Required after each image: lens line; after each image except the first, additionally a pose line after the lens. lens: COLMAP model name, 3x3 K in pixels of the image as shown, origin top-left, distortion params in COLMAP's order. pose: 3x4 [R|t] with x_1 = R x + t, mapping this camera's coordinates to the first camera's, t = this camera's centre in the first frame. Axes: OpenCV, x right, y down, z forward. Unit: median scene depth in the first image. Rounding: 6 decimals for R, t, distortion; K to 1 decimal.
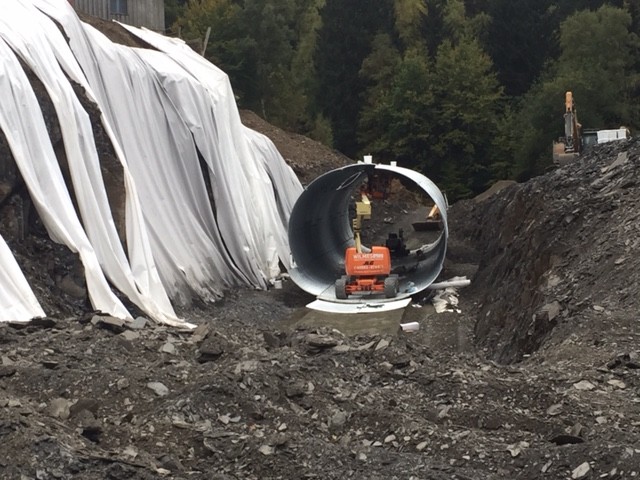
lens RADIAL K [[1381.6, 0, 320.0], [0, 1381.6, 240.0], [0, 0, 1]] dist [0.050937, 0.161017]
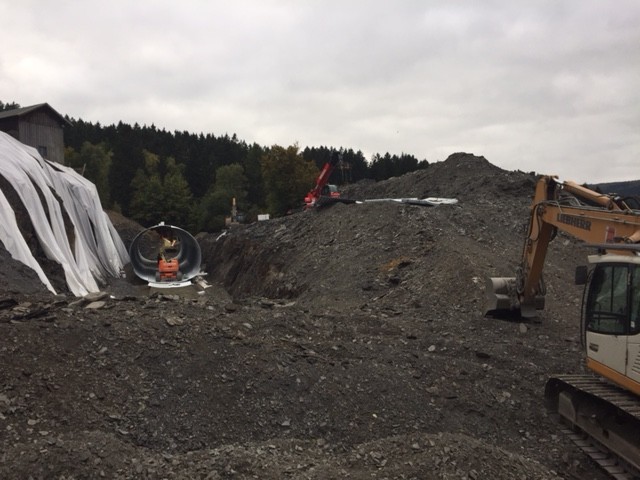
lens RADIAL K [[548.3, 0, 320.0], [0, 548.3, 240.0], [0, 0, 1]] dist [0.045763, 0.001624]
pose [[0.924172, 0.012473, 0.381774, -0.084156], [-0.002346, 0.999633, -0.026981, -0.004394], [-0.381970, 0.024039, 0.923862, 0.008401]]
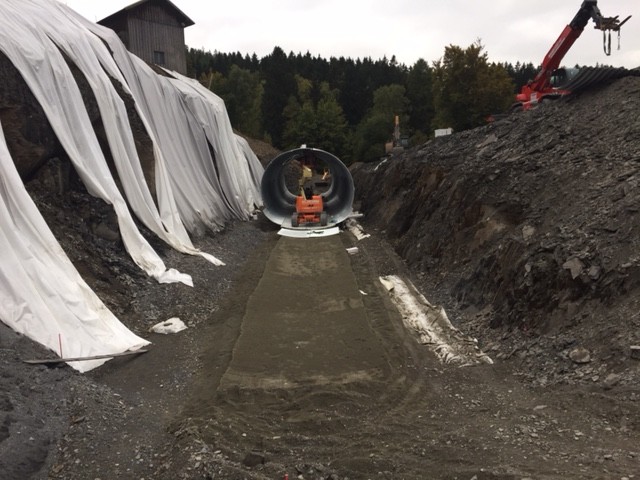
lens RADIAL K [[548.3, 0, 320.0], [0, 548.3, 240.0], [0, 0, 1]] dist [0.045763, 0.001624]
pose [[0.994042, -0.013253, 0.108189, -0.025268], [0.003389, 0.995859, 0.090852, -0.002358], [-0.108945, -0.089945, 0.989970, 0.303768]]
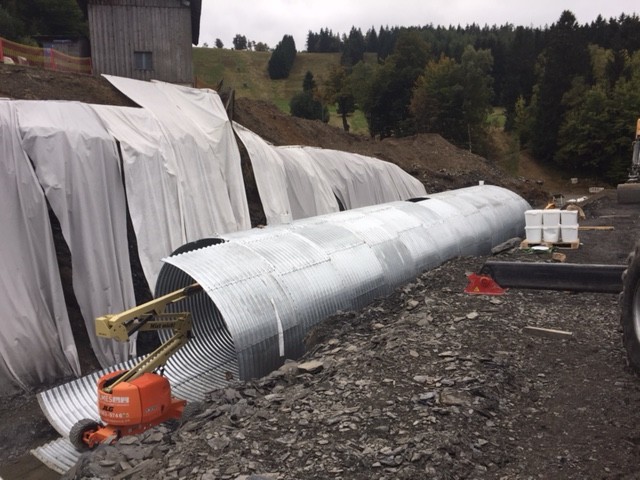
lens RADIAL K [[549.3, 0, 320.0], [0, 549.3, 240.0], [0, 0, 1]] dist [0.042380, -0.017192]
pose [[0.888160, 0.063119, -0.455179, 0.231197], [-0.010050, 0.992953, 0.118082, -0.092655], [0.459425, -0.100301, 0.882535, 0.760701]]
